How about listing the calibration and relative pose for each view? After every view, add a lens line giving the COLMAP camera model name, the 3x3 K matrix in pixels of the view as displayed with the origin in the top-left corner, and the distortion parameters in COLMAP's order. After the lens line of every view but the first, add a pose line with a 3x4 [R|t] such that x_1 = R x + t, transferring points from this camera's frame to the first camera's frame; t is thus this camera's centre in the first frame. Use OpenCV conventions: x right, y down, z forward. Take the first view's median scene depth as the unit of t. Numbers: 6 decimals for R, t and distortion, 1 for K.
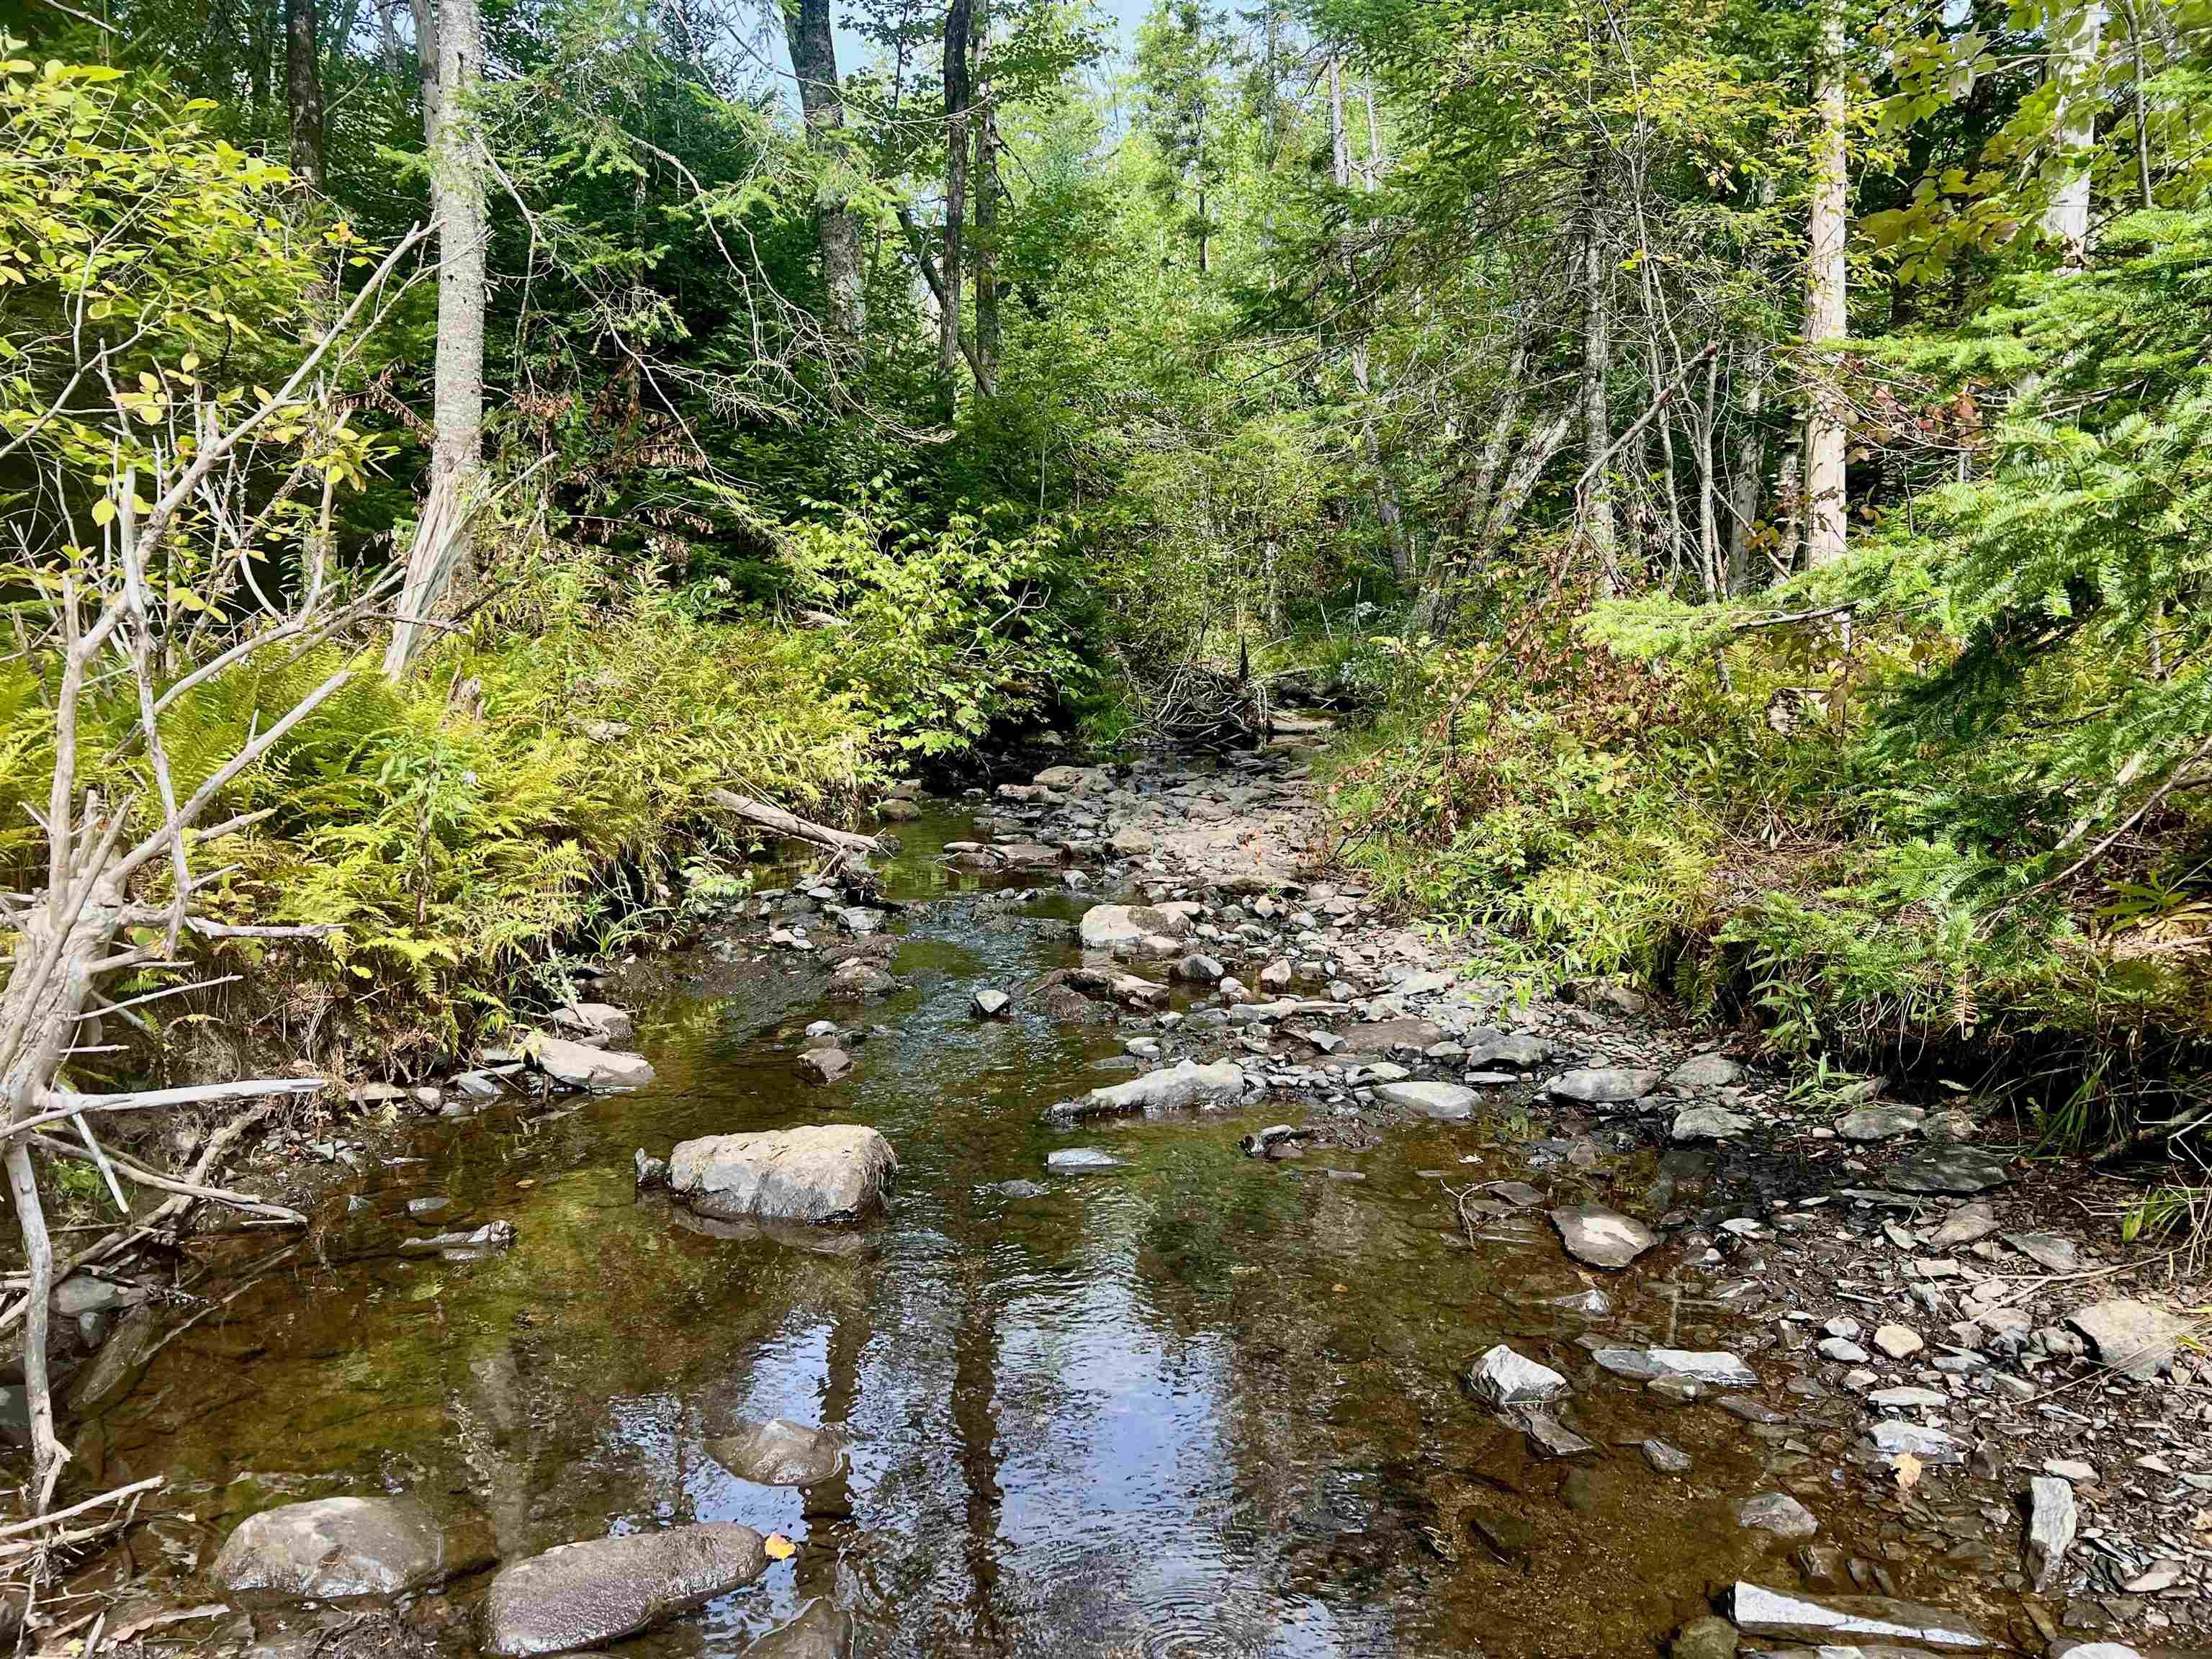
lens RADIAL K [[1685.2, 0, 1112.4], [0, 1685.2, 837.9], [0, 0, 1]] dist [0.006424, -0.005374]
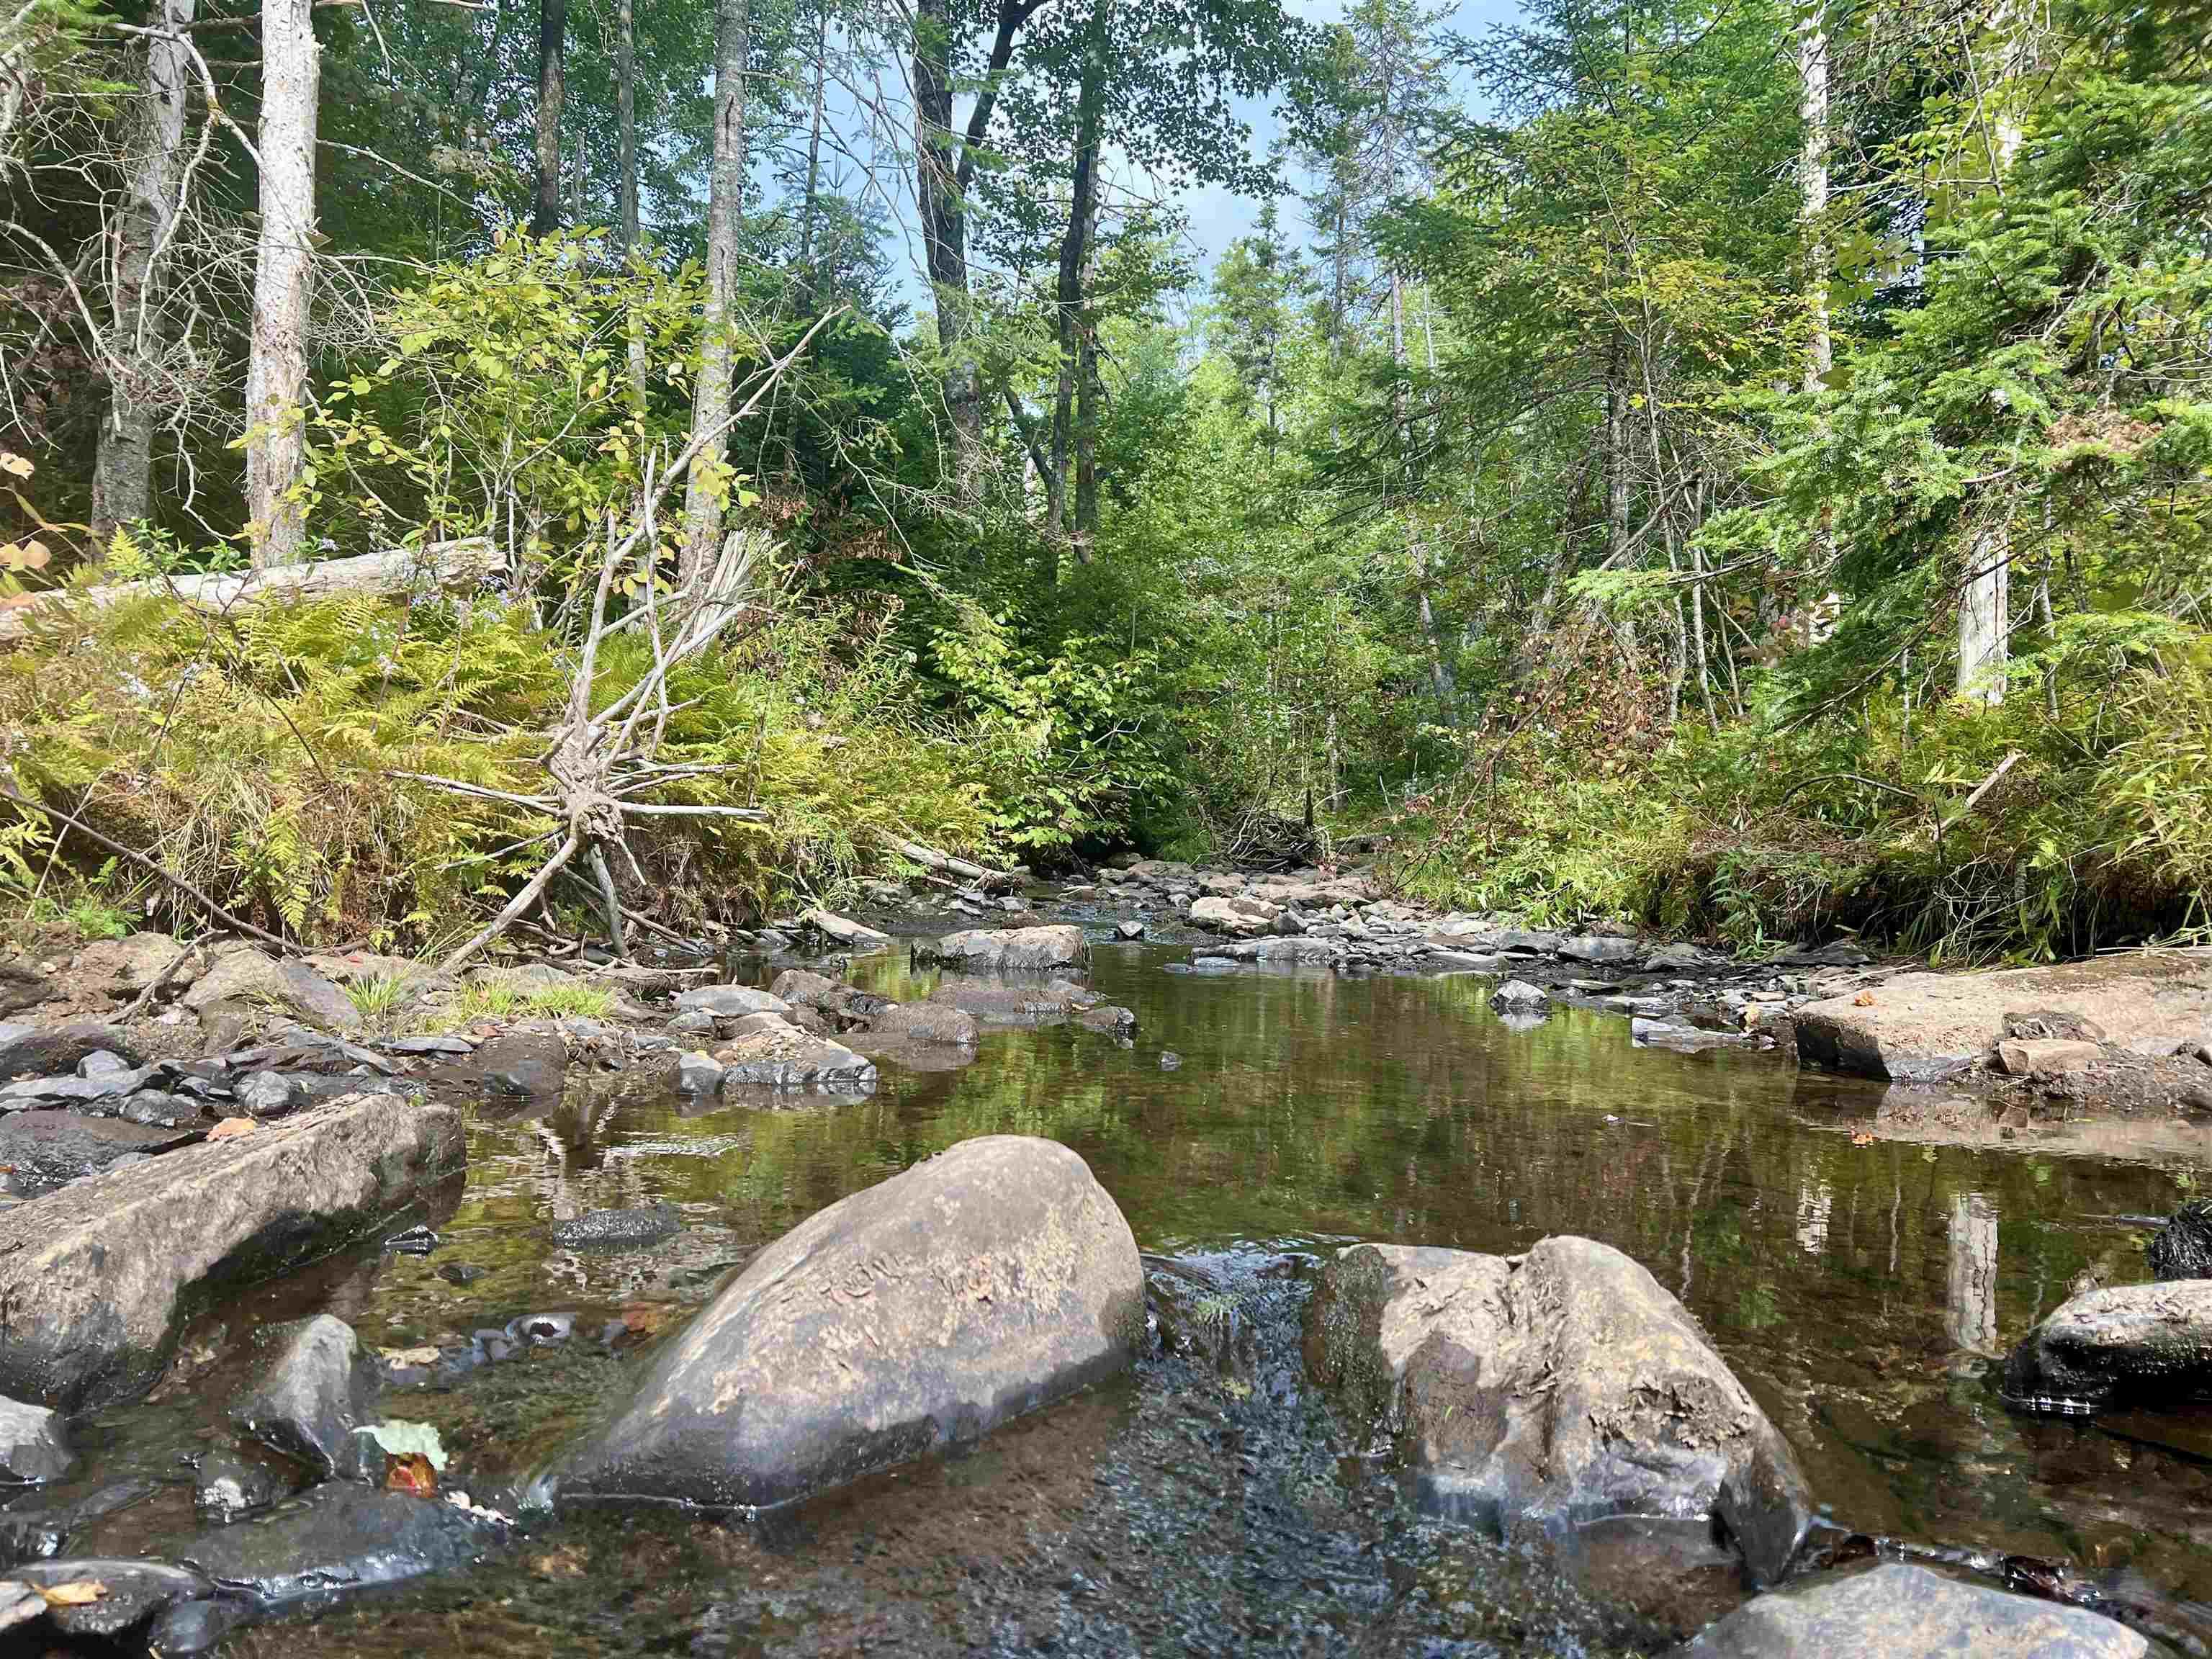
lens RADIAL K [[1685.2, 0, 1096.7], [0, 1685.2, 826.8], [0, 0, 1]] dist [0.006424, -0.005374]
pose [[0.998770, 0.025230, -0.042690, -0.020280], [-0.030555, 0.991165, -0.129065, 0.085054], [0.039057, 0.130210, 0.990717, -0.134950]]
